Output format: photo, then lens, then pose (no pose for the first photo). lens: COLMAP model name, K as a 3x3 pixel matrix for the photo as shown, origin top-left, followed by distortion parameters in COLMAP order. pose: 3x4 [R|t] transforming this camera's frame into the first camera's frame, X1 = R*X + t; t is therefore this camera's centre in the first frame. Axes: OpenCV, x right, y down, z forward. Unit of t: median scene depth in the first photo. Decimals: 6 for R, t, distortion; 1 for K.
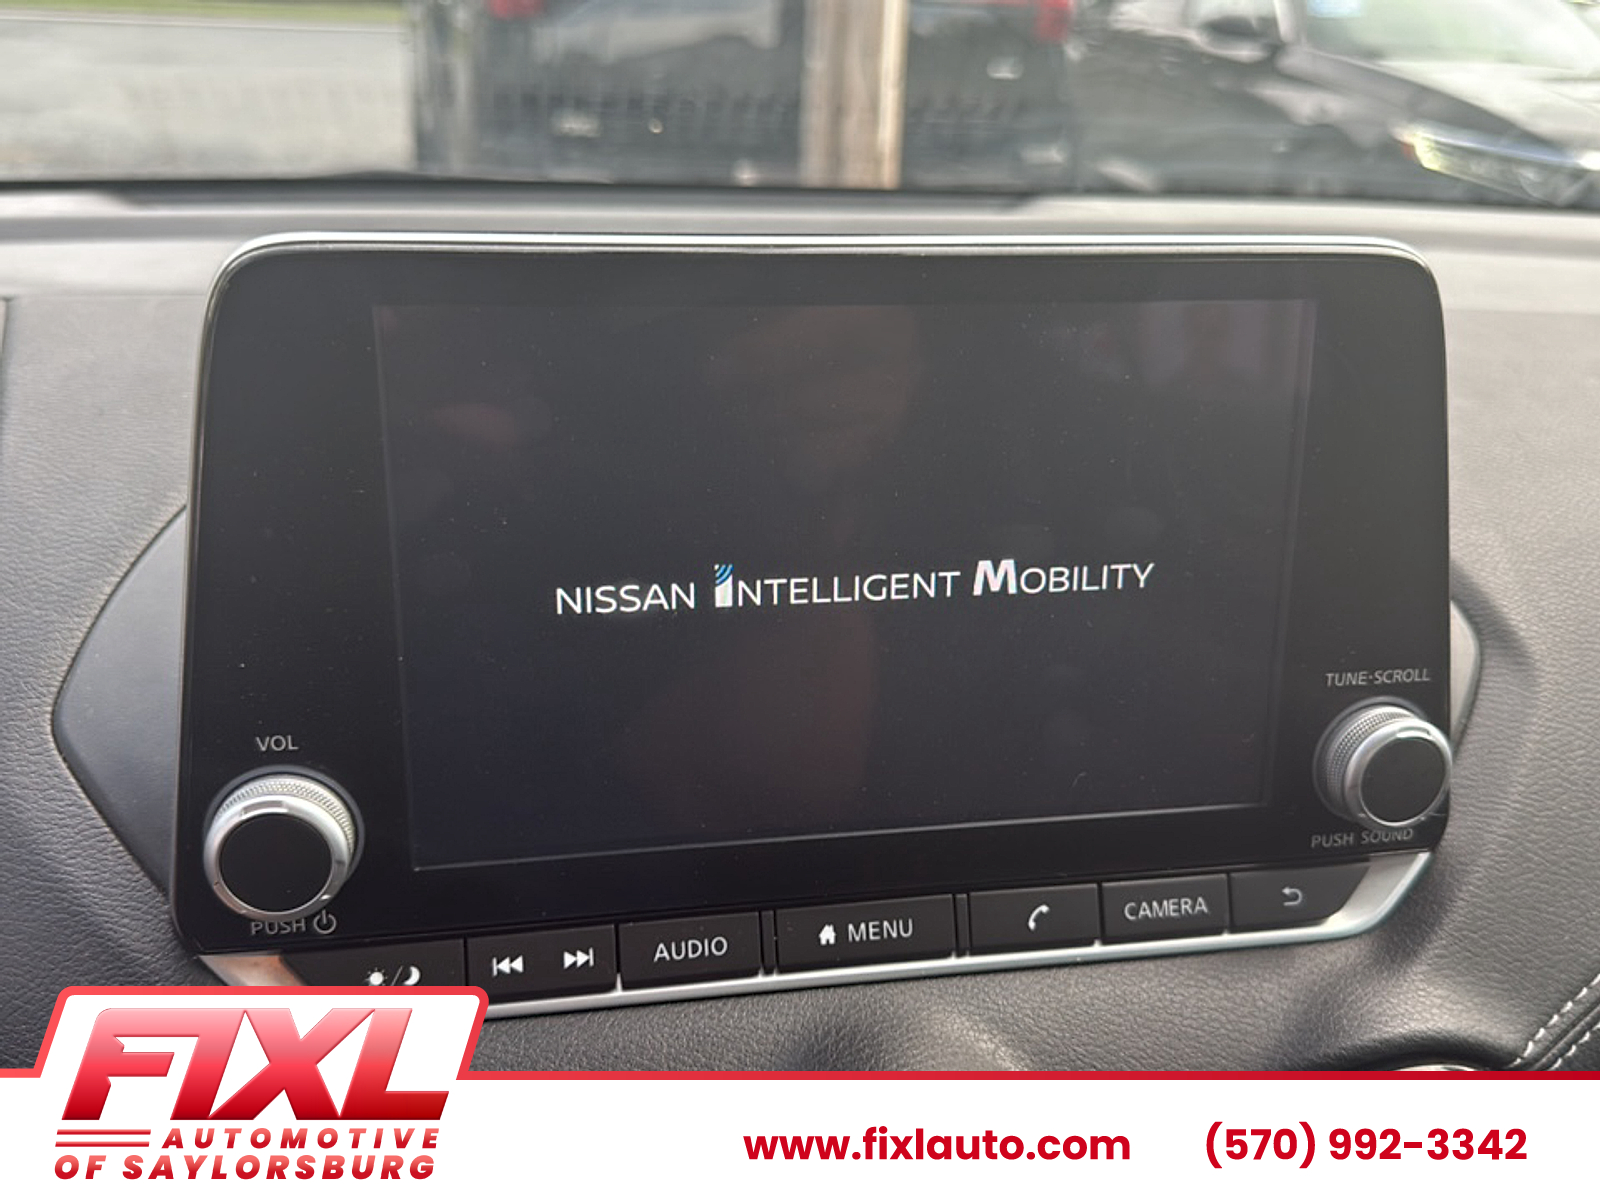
lens RADIAL K [[1468.5, 0, 800.0], [0, 1468.5, 600.0], [0, 0, 1]] dist [0.116866, -0.287710]
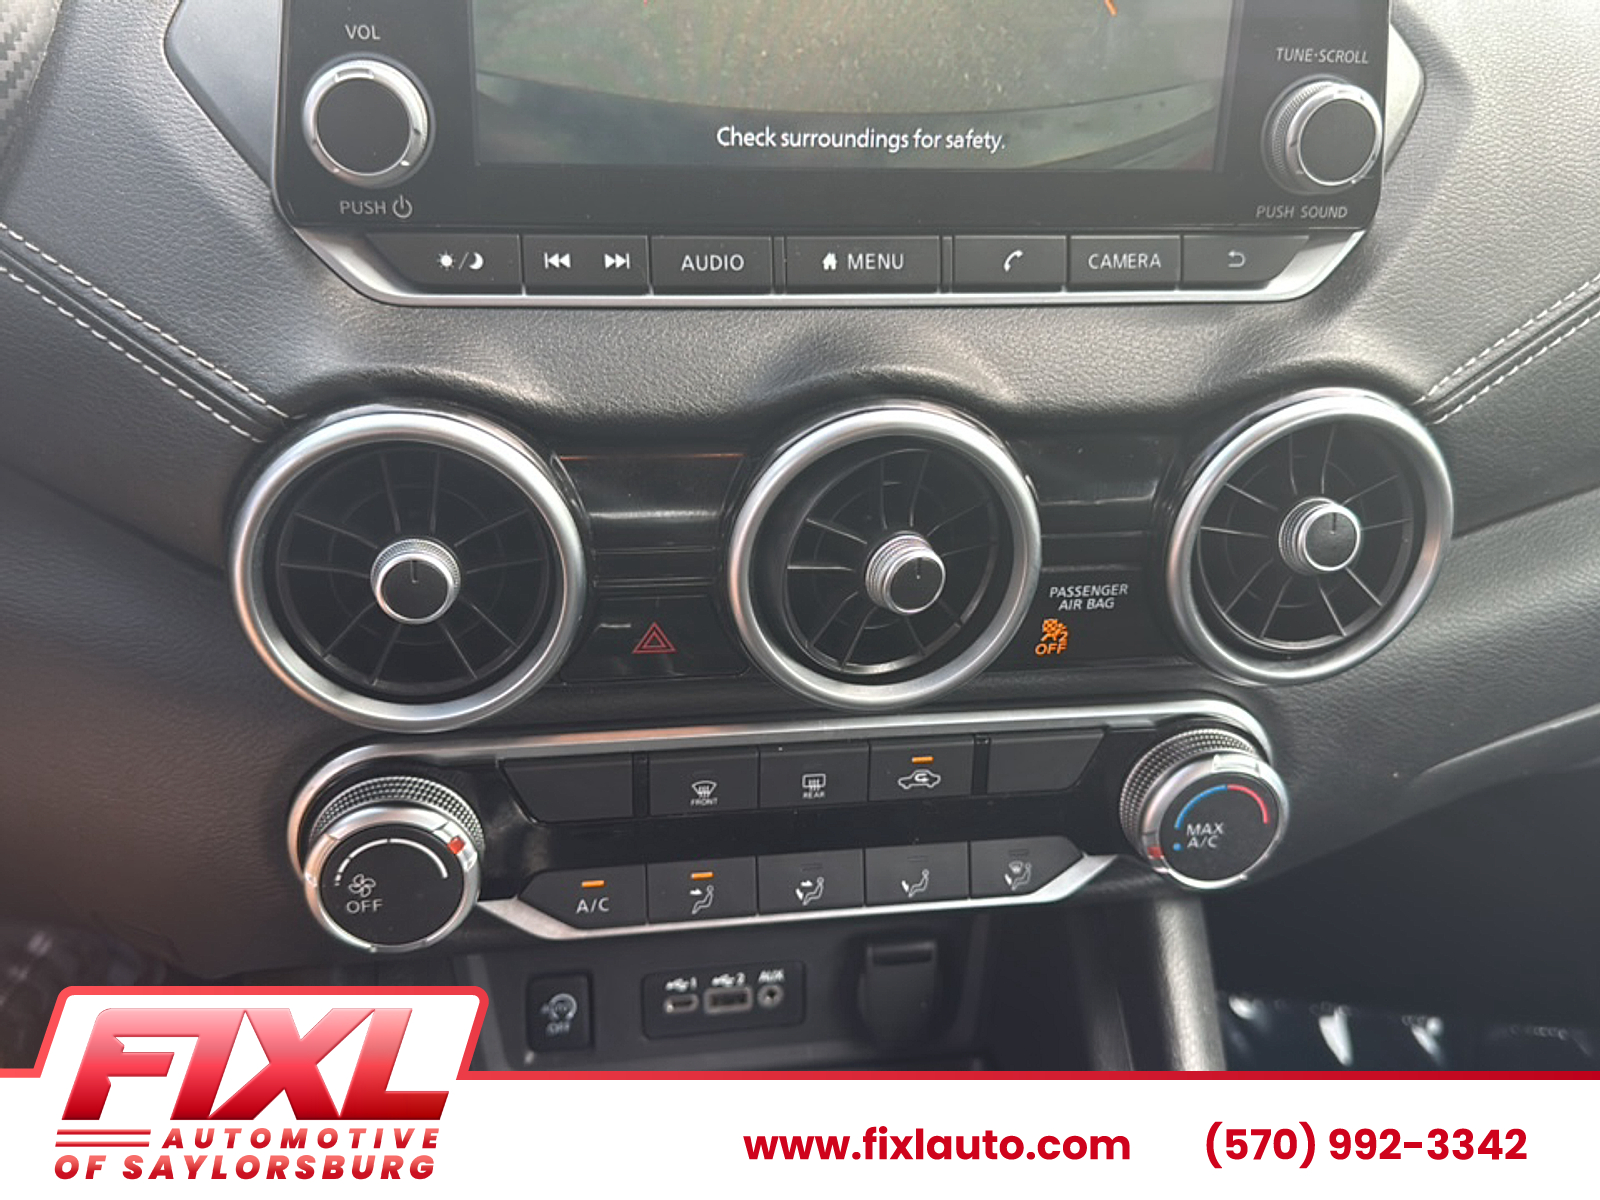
lens RADIAL K [[1468.5, 0, 800.0], [0, 1468.5, 600.0], [0, 0, 1]] dist [0.116866, -0.287710]
pose [[0.999536, 0.028618, -0.010468, 0.014180], [-0.027082, 0.991745, 0.125334, 0.334522], [0.013969, -0.124993, 0.992059, -0.180643]]
